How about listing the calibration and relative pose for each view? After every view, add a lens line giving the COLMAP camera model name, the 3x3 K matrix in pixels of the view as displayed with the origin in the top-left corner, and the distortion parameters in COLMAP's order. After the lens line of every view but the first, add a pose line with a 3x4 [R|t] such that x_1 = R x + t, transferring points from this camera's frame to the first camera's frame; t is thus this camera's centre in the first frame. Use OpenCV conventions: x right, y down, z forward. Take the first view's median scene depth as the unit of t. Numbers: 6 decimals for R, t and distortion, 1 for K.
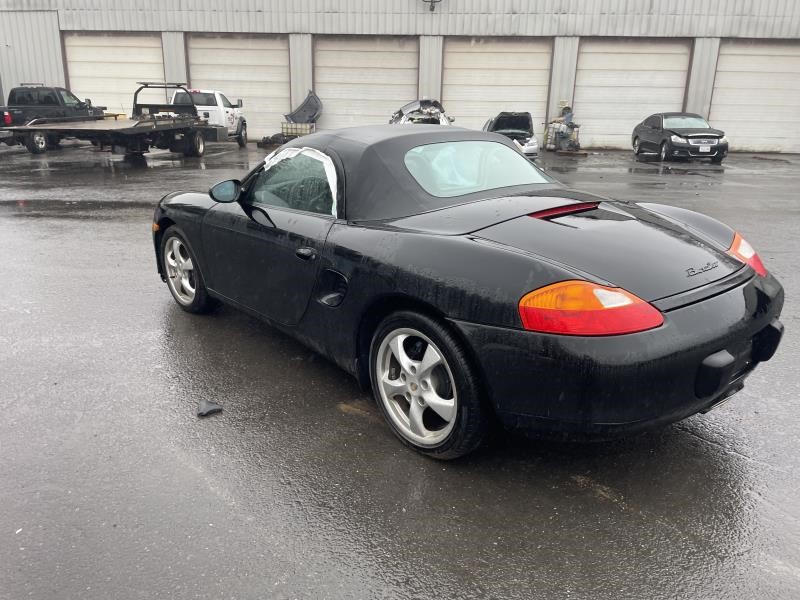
lens RADIAL K [[596.3, 0, 399.8], [0, 596.3, 285.3], [0, 0, 1]] dist [0.086943, -0.107866]
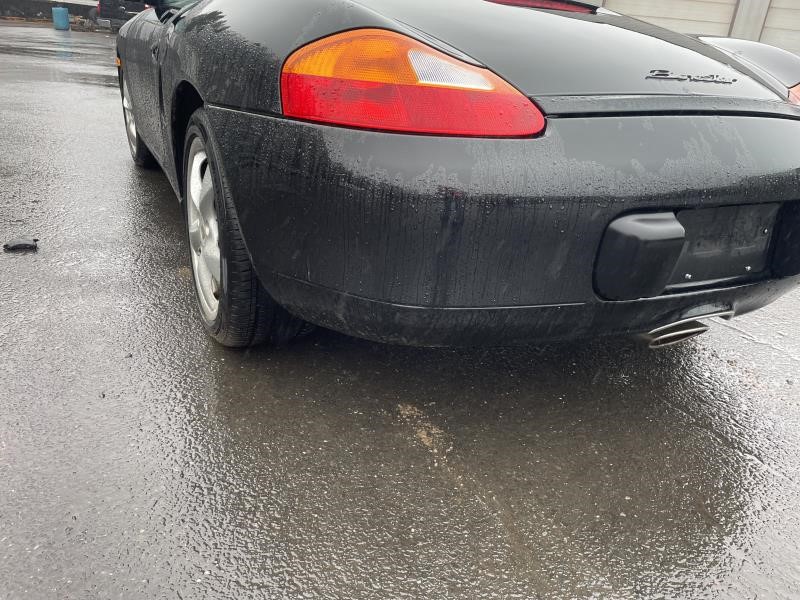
lens RADIAL K [[599.6, 0, 400.0], [0, 599.6, 300.0], [0, 0, 1]] dist [0.080570, -0.105910]
pose [[0.966401, 0.166505, -0.195819, 0.033749], [-0.144218, 0.981855, 0.123131, 0.011683], [0.212768, -0.090753, 0.972879, 0.035347]]
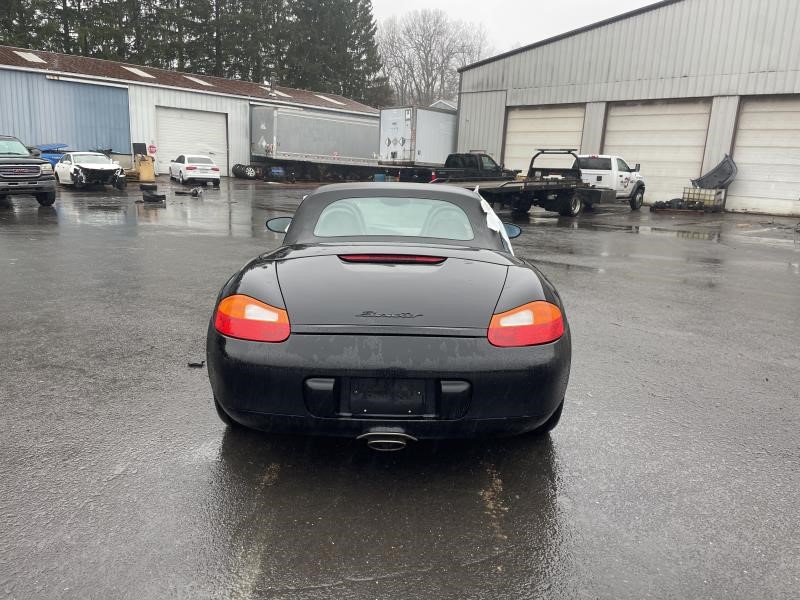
lens RADIAL K [[593.4, 0, 415.9], [0, 593.4, 301.6], [0, 0, 1]] dist [0.083872, -0.112158]
pose [[0.771245, 0.156148, -0.617089, 0.104049], [-0.200818, 0.979624, -0.003101, -0.004994], [0.604030, 0.126314, 0.786887, 0.015381]]
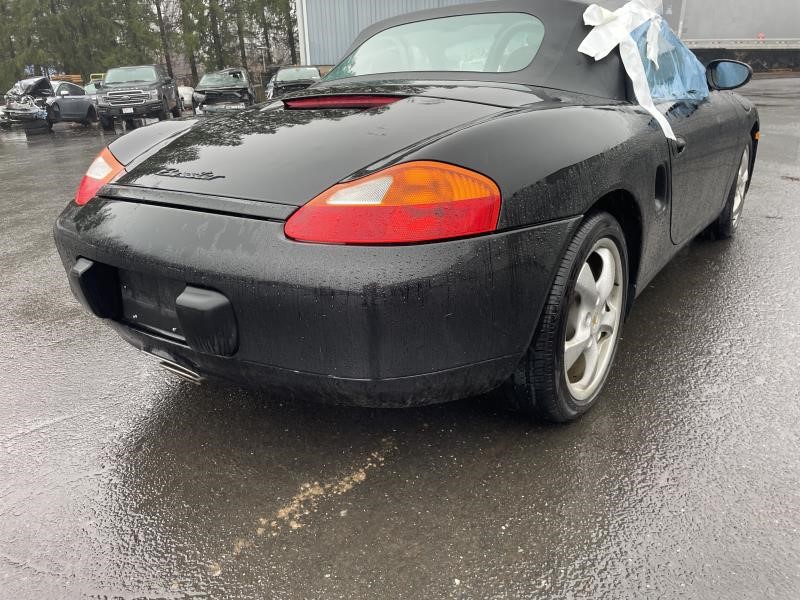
lens RADIAL K [[599.6, 0, 400.0], [0, 599.6, 300.0], [0, 0, 1]] dist [0.080570, -0.105910]
pose [[0.218915, 0.324921, -0.920056, 0.106706], [-0.223920, 0.934492, 0.276740, -0.011016], [0.949703, 0.145437, 0.277331, 0.080678]]
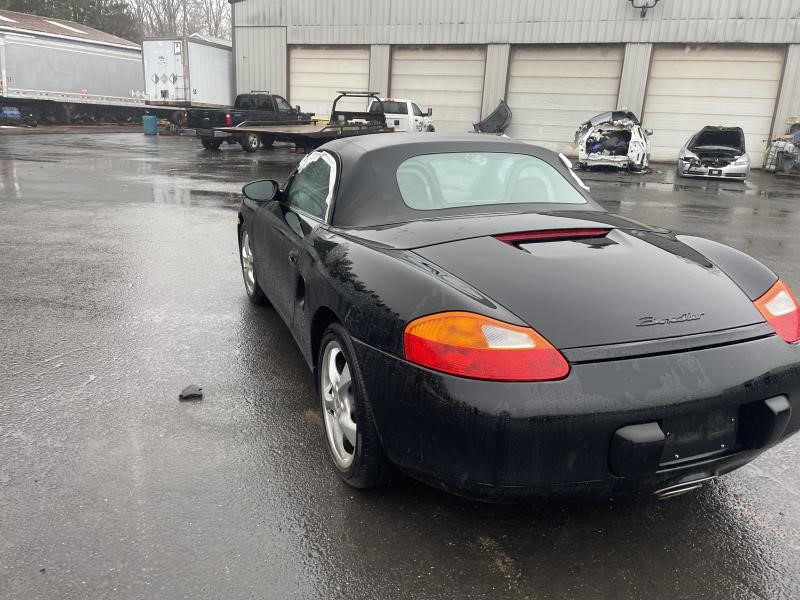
lens RADIAL K [[596.3, 0, 399.8], [0, 596.3, 285.3], [0, 0, 1]] dist [0.086943, -0.107866]
pose [[0.945752, 0.110952, -0.305355, 0.034743], [-0.115593, 0.993292, 0.002901, -0.002886], [0.303629, 0.032553, 0.952234, 0.010584]]
